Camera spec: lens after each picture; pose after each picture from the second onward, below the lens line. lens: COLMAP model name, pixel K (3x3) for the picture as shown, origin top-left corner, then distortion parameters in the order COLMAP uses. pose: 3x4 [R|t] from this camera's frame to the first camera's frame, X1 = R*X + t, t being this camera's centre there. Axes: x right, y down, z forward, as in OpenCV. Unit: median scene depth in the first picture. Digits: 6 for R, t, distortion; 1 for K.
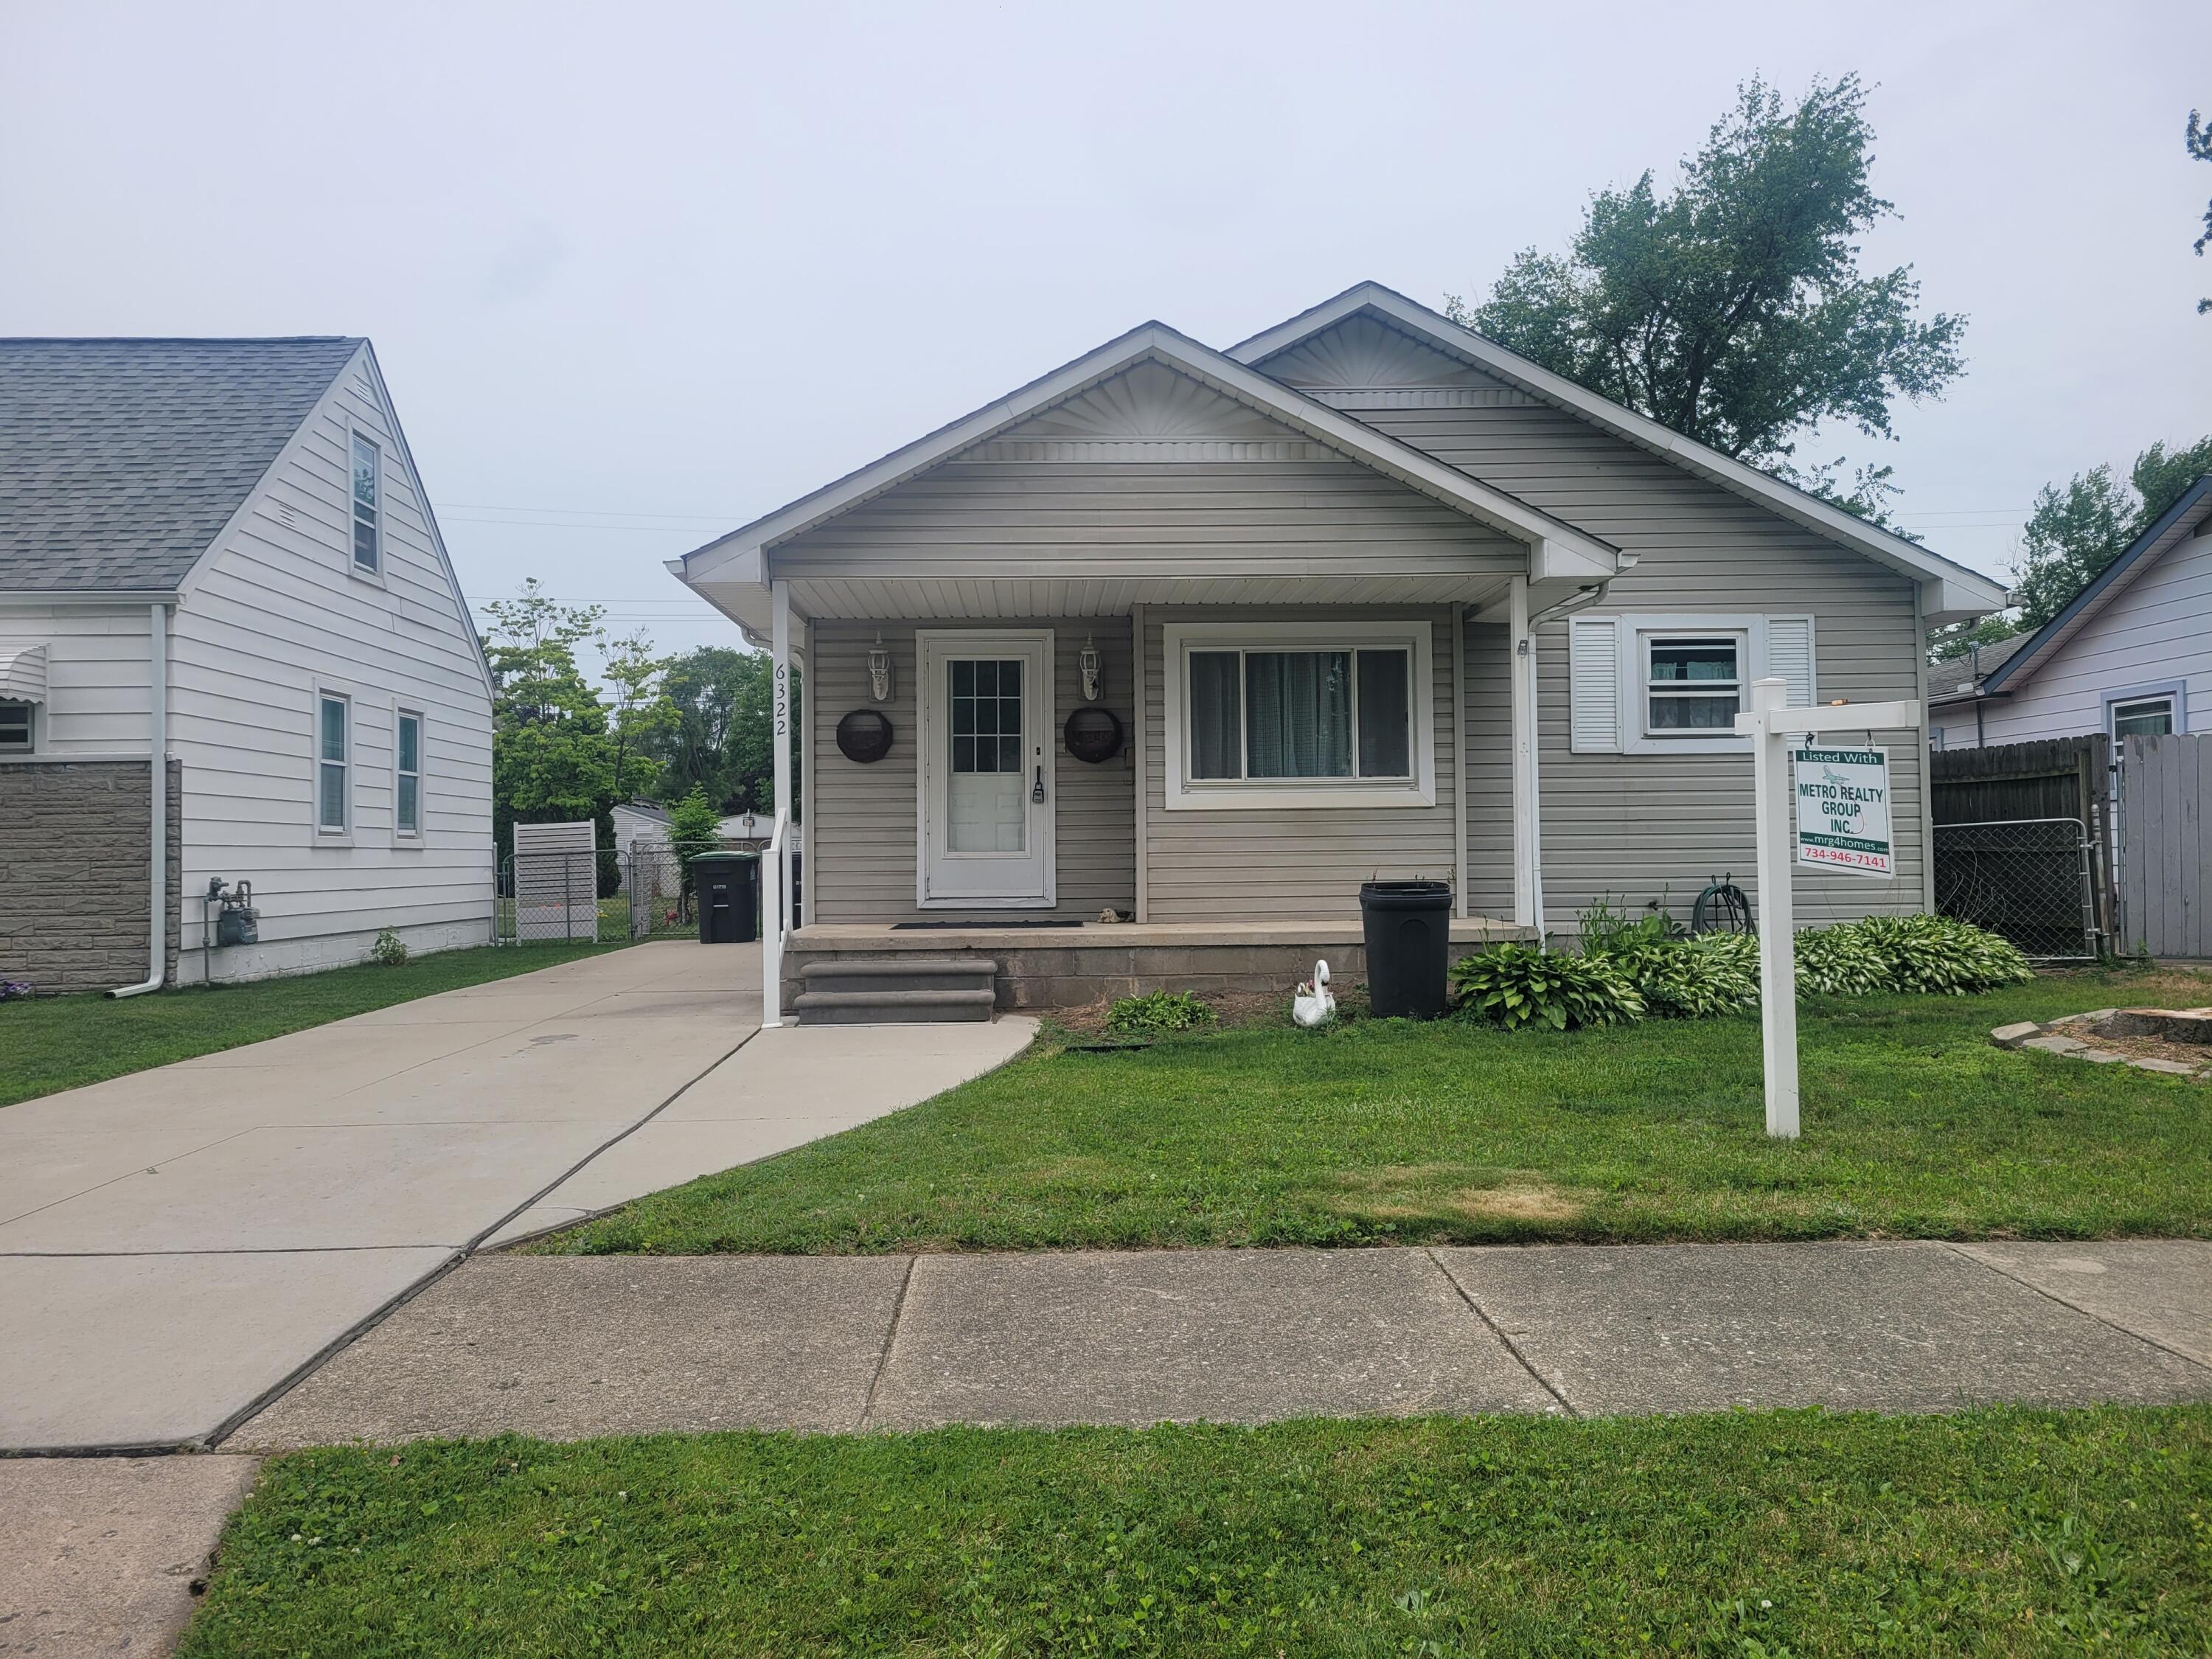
lens RADIAL K [[1649.5, 0, 1089.7], [0, 1649.5, 811.9], [0, 0, 1]] dist [0.066392, -0.041004]
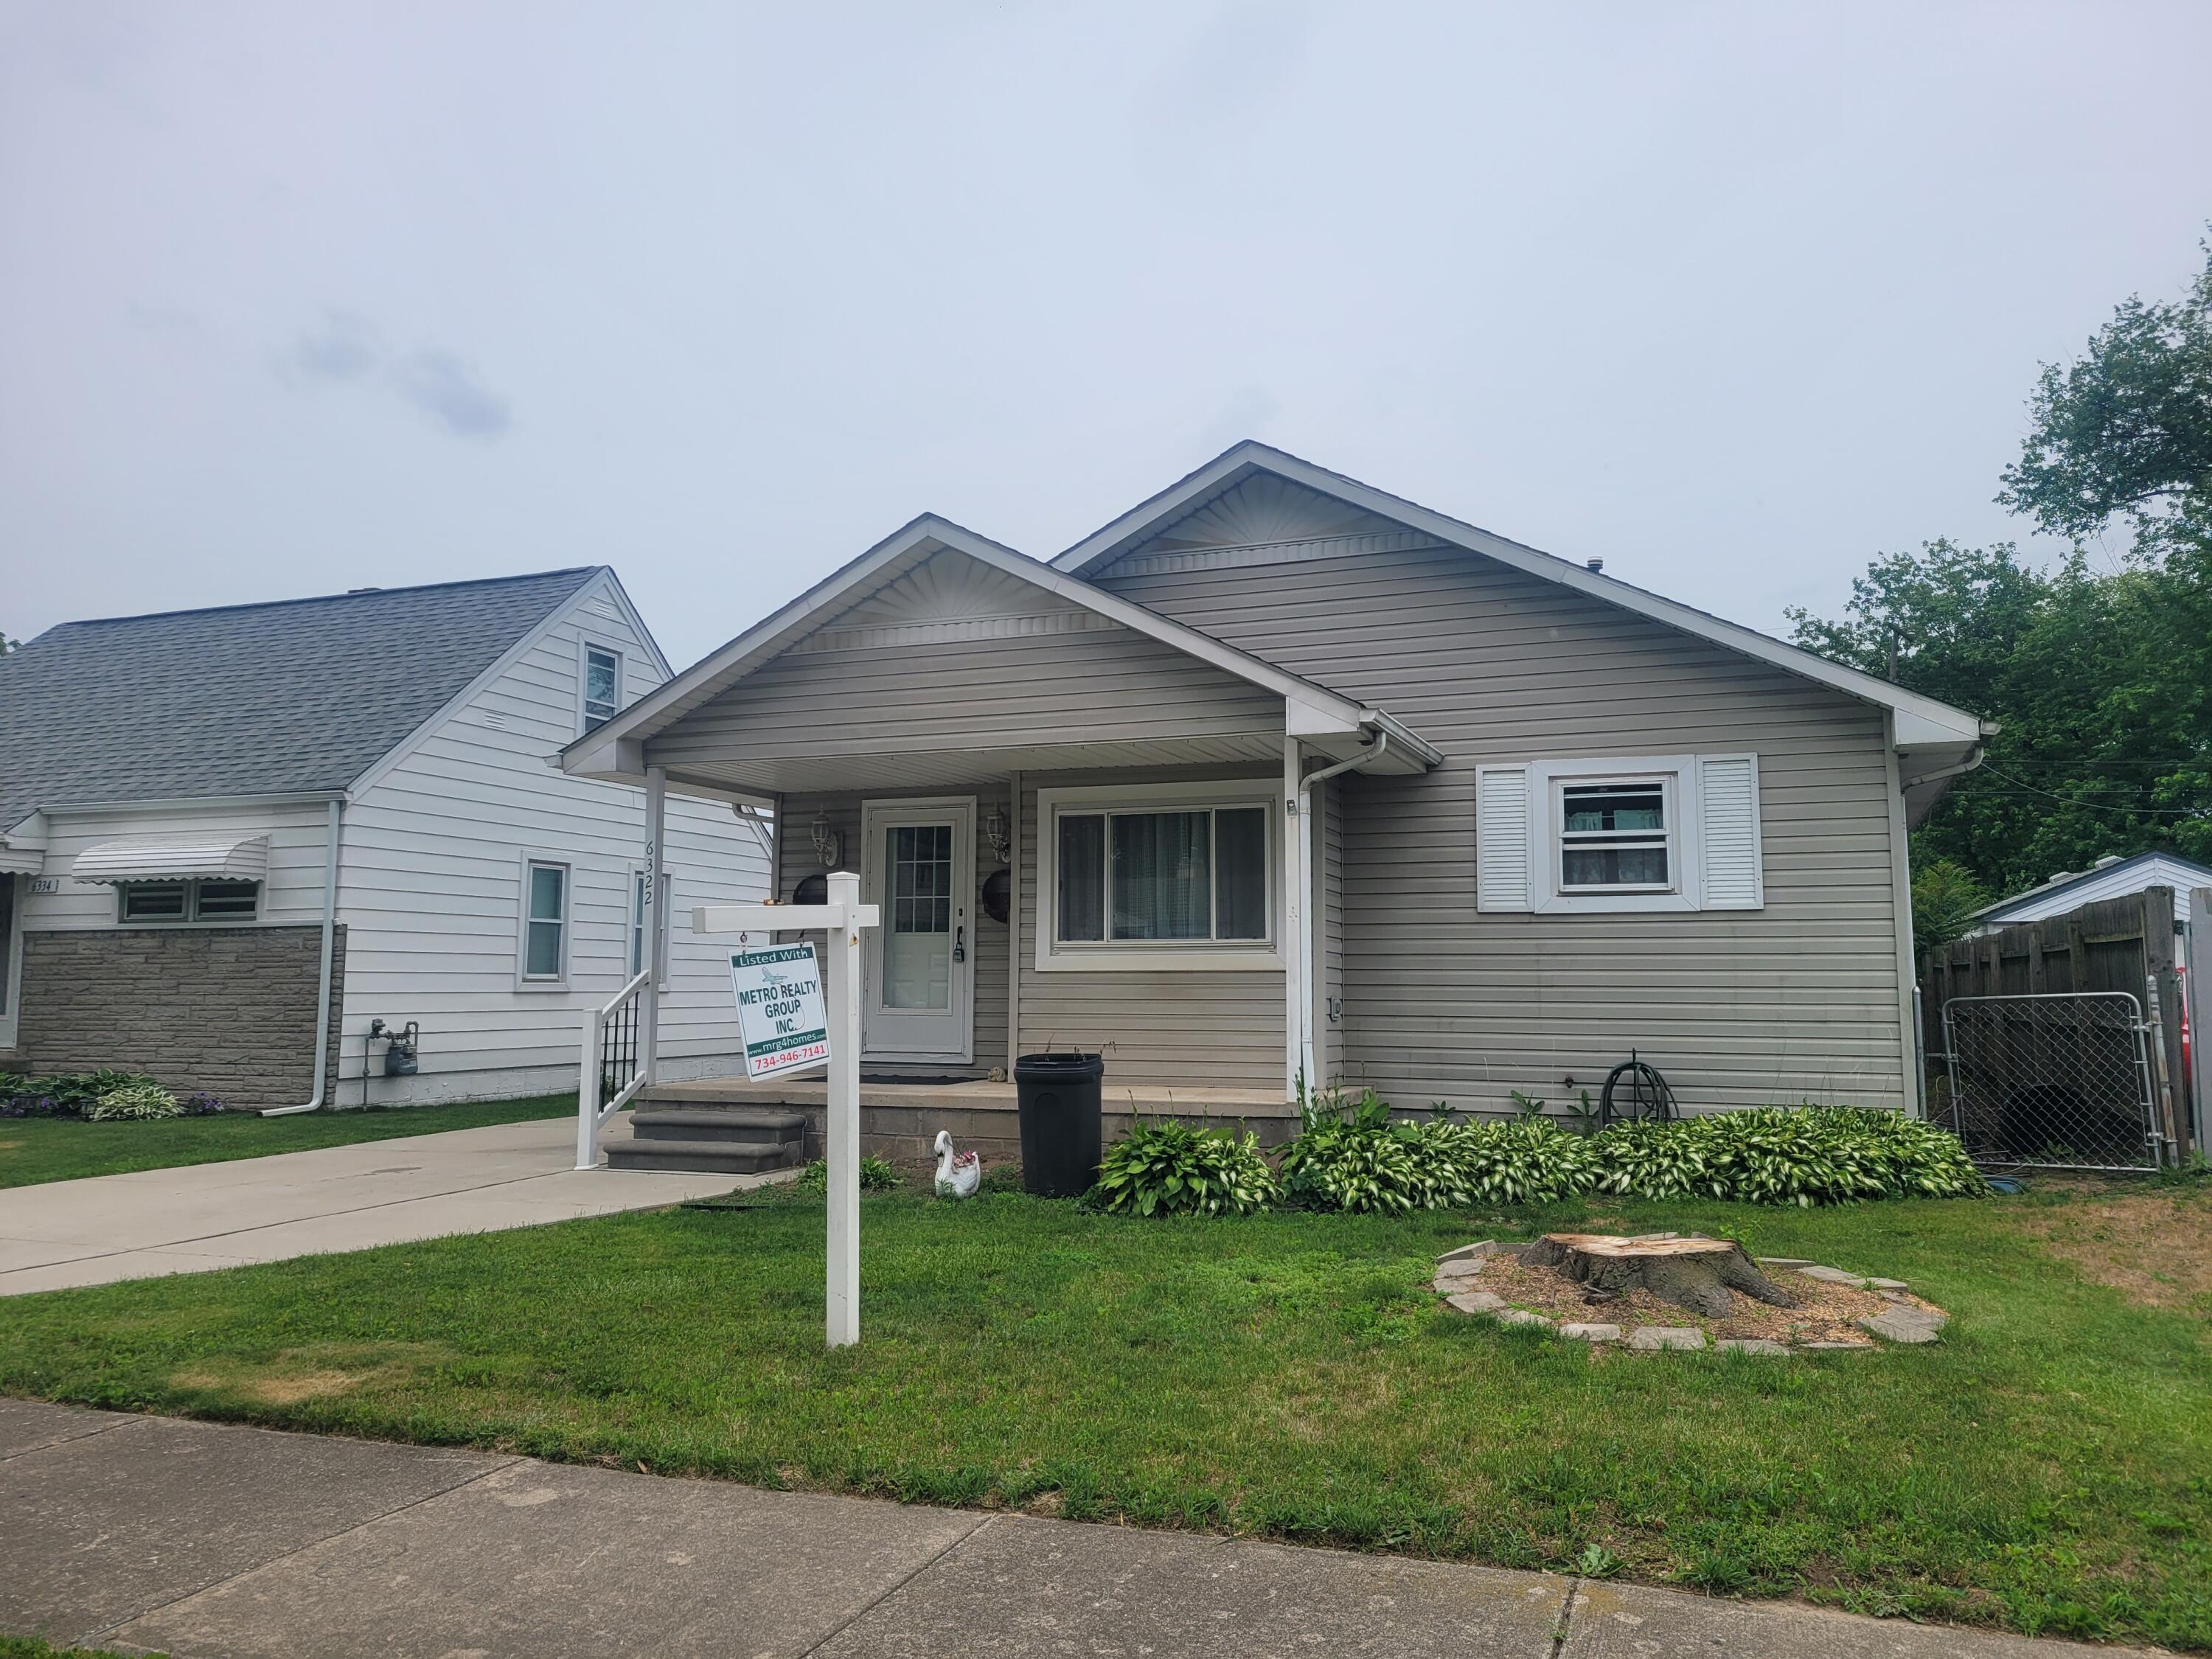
lens RADIAL K [[1649.5, 0, 1138.7], [0, 1649.5, 811.5], [0, 0, 1]] dist [0.066392, -0.041004]
pose [[0.923700, -0.027504, -0.382128, 0.477368], [-0.002097, 0.997042, -0.076833, -0.020426], [0.383111, 0.071772, 0.920910, 0.075129]]
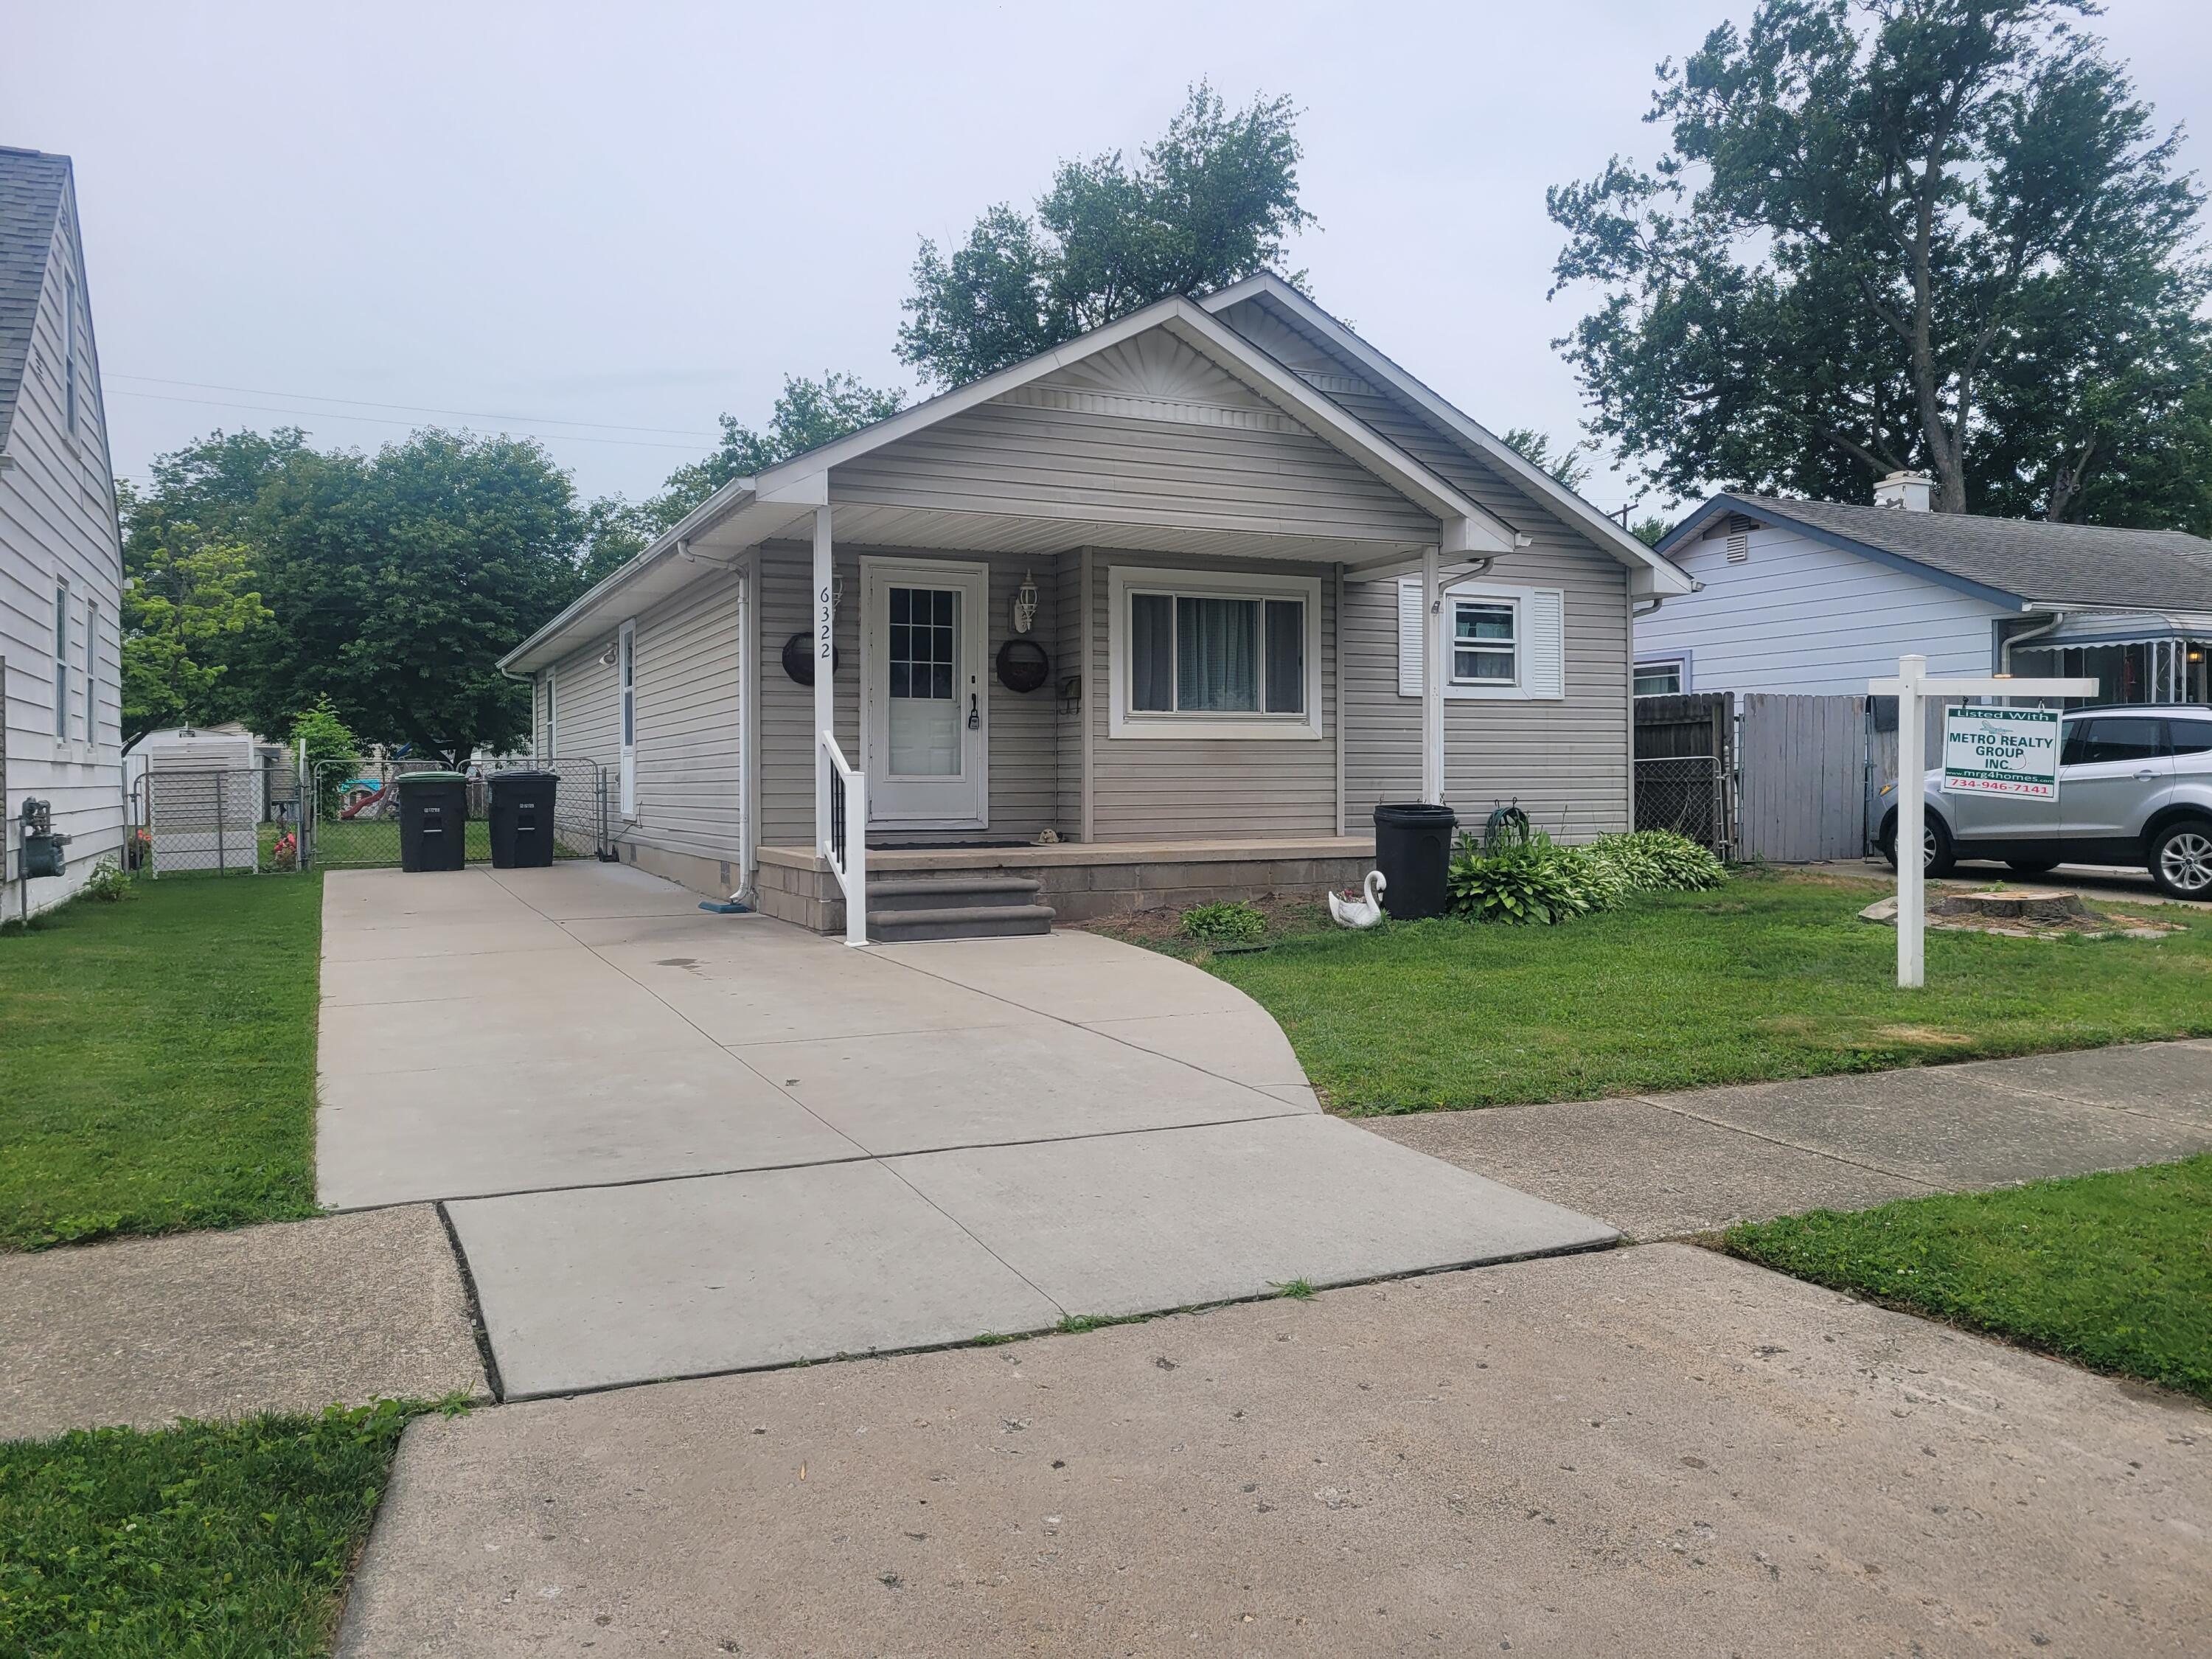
lens RADIAL K [[1649.5, 0, 1123.4], [0, 1649.5, 784.9], [0, 0, 1]] dist [0.066392, -0.041004]
pose [[0.914409, 0.006436, 0.404741, -0.369563], [-0.018109, 0.999523, 0.025017, 0.002009], [-0.404387, -0.030205, 0.914089, 0.003063]]
